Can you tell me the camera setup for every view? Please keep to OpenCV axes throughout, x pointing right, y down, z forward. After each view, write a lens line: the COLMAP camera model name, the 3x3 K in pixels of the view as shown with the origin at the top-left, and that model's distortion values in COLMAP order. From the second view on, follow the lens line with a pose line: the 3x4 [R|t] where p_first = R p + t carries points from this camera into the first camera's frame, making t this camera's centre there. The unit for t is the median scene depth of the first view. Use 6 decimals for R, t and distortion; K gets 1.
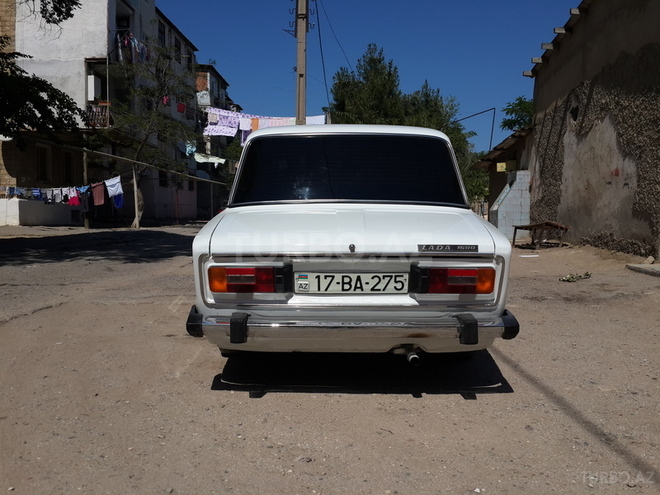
lens RADIAL K [[621.6, 0, 336.9], [0, 621.6, 250.0], [0, 0, 1]] dist [0.118241, -0.329911]
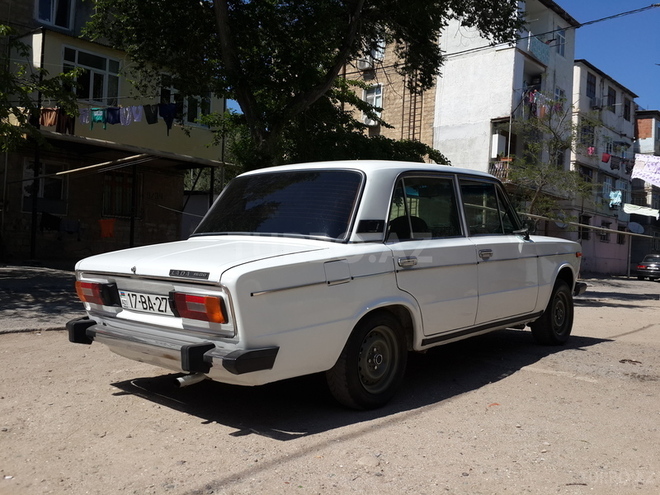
lens RADIAL K [[621.6, 0, 336.9], [0, 621.6, 250.0], [0, 0, 1]] dist [0.118241, -0.329911]
pose [[0.755444, 0.020836, -0.654882, 0.670871], [-0.077317, 0.995346, -0.057521, -0.001426], [0.650636, 0.094087, 0.753539, 0.246485]]
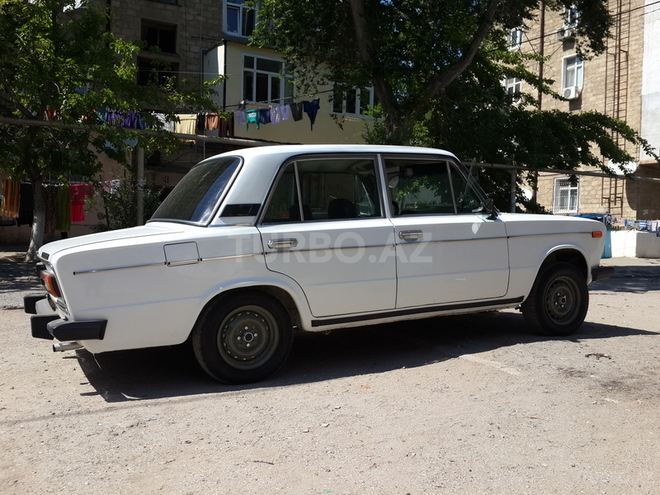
lens RADIAL K [[621.6, 0, 336.9], [0, 621.6, 250.0], [0, 0, 1]] dist [0.118241, -0.329911]
pose [[0.470174, 0.028586, -0.882111, 0.982839], [-0.076640, 0.997022, -0.008540, -0.030562], [0.879240, 0.071620, 0.470964, 0.597759]]
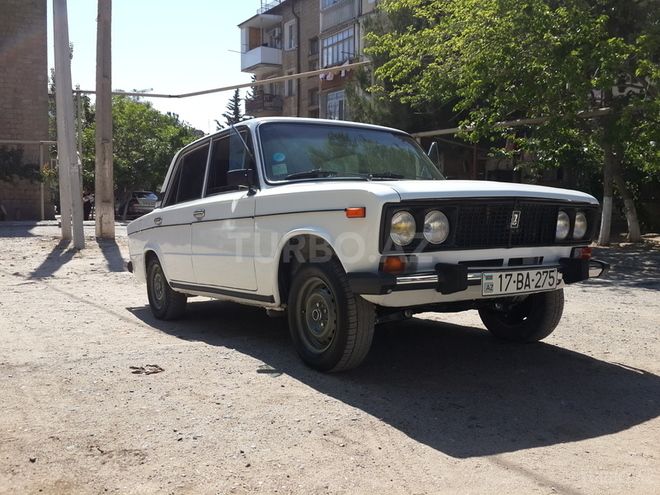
lens RADIAL K [[621.6, 0, 336.9], [0, 621.6, 250.0], [0, 0, 1]] dist [0.118241, -0.329911]
pose [[-0.830968, 0.026264, -0.555699, 0.569136], [-0.049422, 0.991451, 0.120761, -0.142111], [0.554120, 0.127813, -0.822566, 2.061310]]
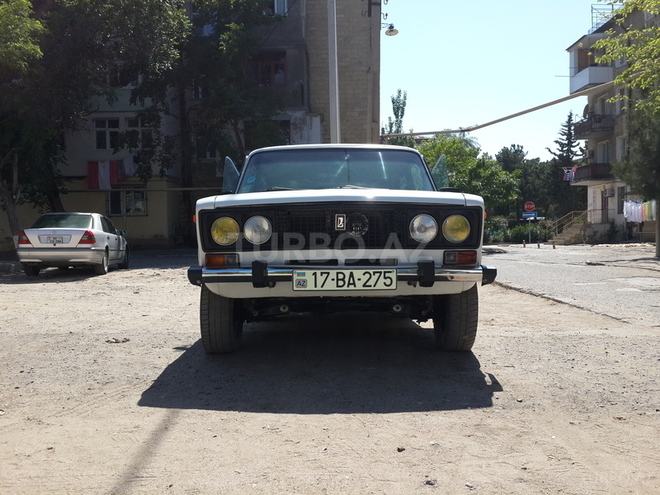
lens RADIAL K [[621.6, 0, 336.9], [0, 621.6, 250.0], [0, 0, 1]] dist [0.118241, -0.329911]
pose [[-0.999650, 0.005272, -0.025926, 0.044162], [0.003092, 0.996509, 0.083429, -0.130944], [0.026275, 0.083320, -0.996176, 2.339690]]
